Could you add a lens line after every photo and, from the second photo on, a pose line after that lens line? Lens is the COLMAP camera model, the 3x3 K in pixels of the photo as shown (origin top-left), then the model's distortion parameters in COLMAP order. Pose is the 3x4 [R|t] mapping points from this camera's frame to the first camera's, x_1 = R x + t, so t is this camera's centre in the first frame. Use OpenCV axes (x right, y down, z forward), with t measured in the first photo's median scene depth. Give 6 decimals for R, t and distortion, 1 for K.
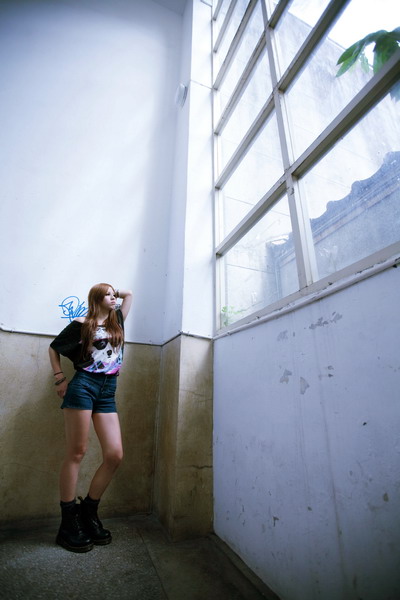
lens RADIAL K [[270.3, 0, 201.3], [0, 270.3, 299.4], [0, 0, 1]] dist [-0.028810, 0.004082]
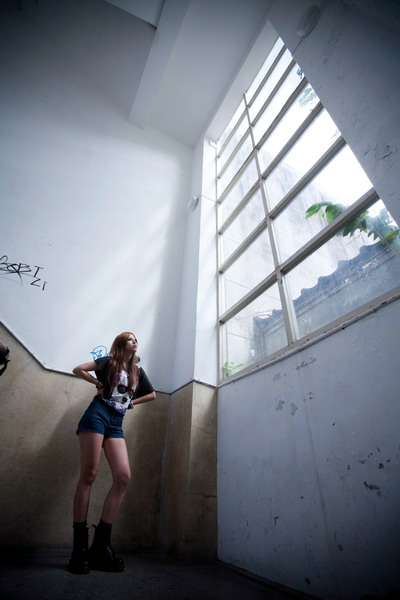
lens RADIAL K [[270.3, 0, 200.7], [0, 270.3, 299.8], [0, 0, 1]] dist [-0.028810, 0.004082]
pose [[0.993836, 0.080137, 0.076605, -0.190739], [-0.056902, 0.961765, -0.267898, 0.114629], [-0.095144, 0.261888, 0.960397, -0.346116]]
